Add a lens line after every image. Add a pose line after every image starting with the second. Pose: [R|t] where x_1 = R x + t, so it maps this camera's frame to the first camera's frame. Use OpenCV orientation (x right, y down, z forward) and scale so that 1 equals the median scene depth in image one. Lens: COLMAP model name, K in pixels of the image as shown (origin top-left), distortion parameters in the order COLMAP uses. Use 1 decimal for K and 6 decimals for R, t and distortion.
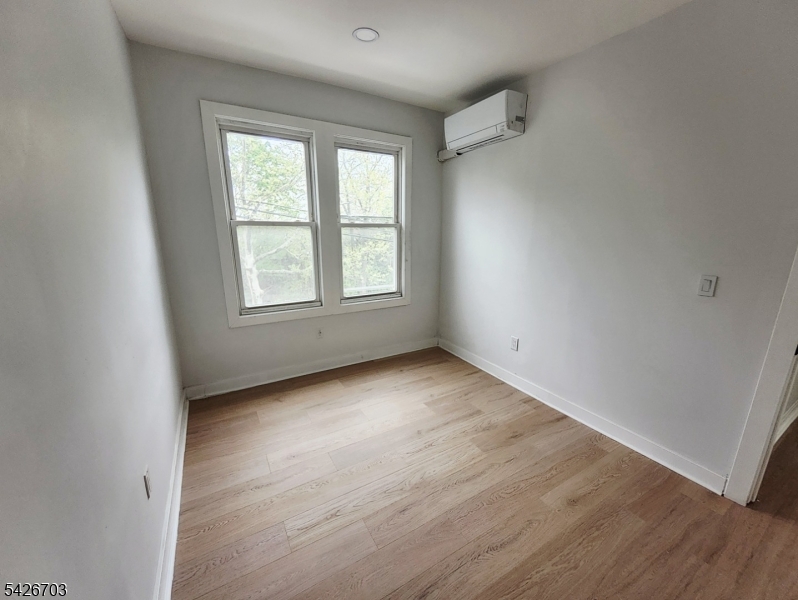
lens RADIAL K [[315.9, 0, 397.9], [0, 315.9, 304.5], [0, 0, 1]] dist [0.017103, -0.012667]
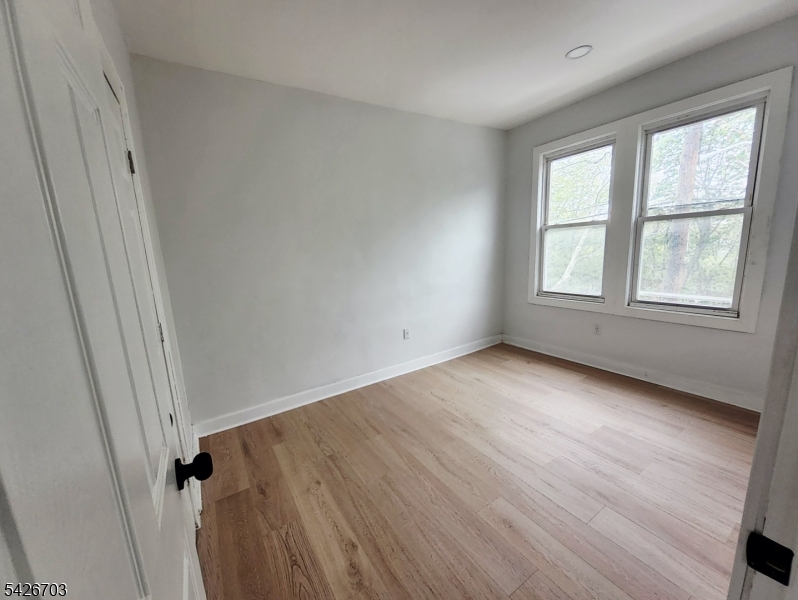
lens RADIAL K [[315.9, 0, 397.9], [0, 315.9, 304.5], [0, 0, 1]] dist [0.017103, -0.012667]
pose [[0.035660, 0.169185, -0.984939, 0.806317], [-0.176408, 0.971155, 0.160431, -0.041623], [0.983671, 0.168030, 0.064477, 0.326238]]
